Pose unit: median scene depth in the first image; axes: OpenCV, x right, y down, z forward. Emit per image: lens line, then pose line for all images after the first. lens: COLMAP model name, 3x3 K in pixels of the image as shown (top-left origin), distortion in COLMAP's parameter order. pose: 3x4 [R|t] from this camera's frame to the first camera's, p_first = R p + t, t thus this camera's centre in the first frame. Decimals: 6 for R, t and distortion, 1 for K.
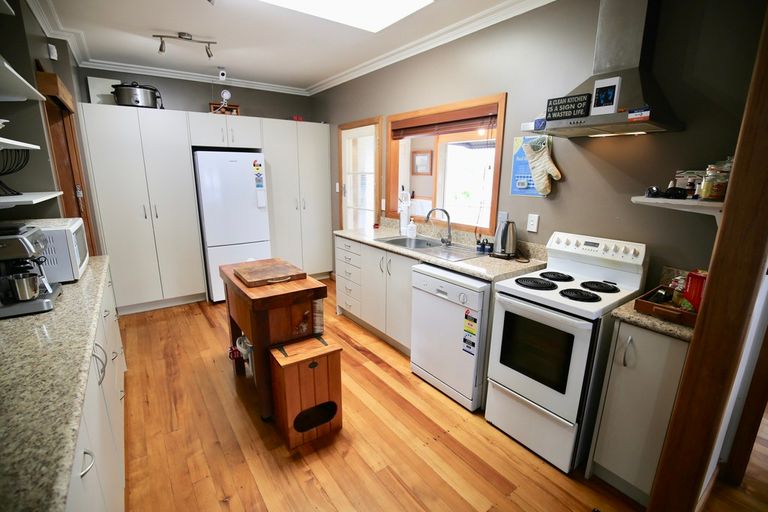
lens RADIAL K [[352.0, 0, 384.6], [0, 352.0, 258.4], [0, 0, 1]] dist [-0.019239, 0.000361]
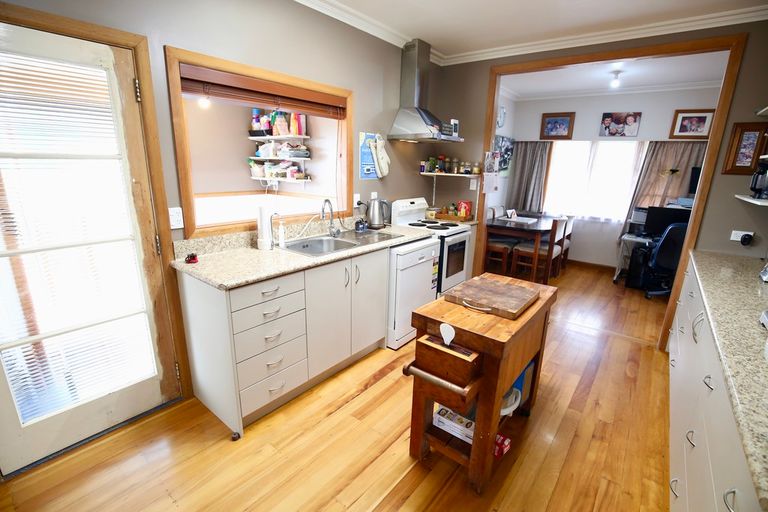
lens RADIAL K [[352.0, 0, 386.2], [0, 352.0, 256.6], [0, 0, 1]] dist [-0.019239, 0.000361]
pose [[-0.268242, -0.268021, 0.925317, -0.973019], [0.192085, 0.926350, 0.324004, -0.345267], [-0.944007, 0.264651, -0.197003, 1.360177]]
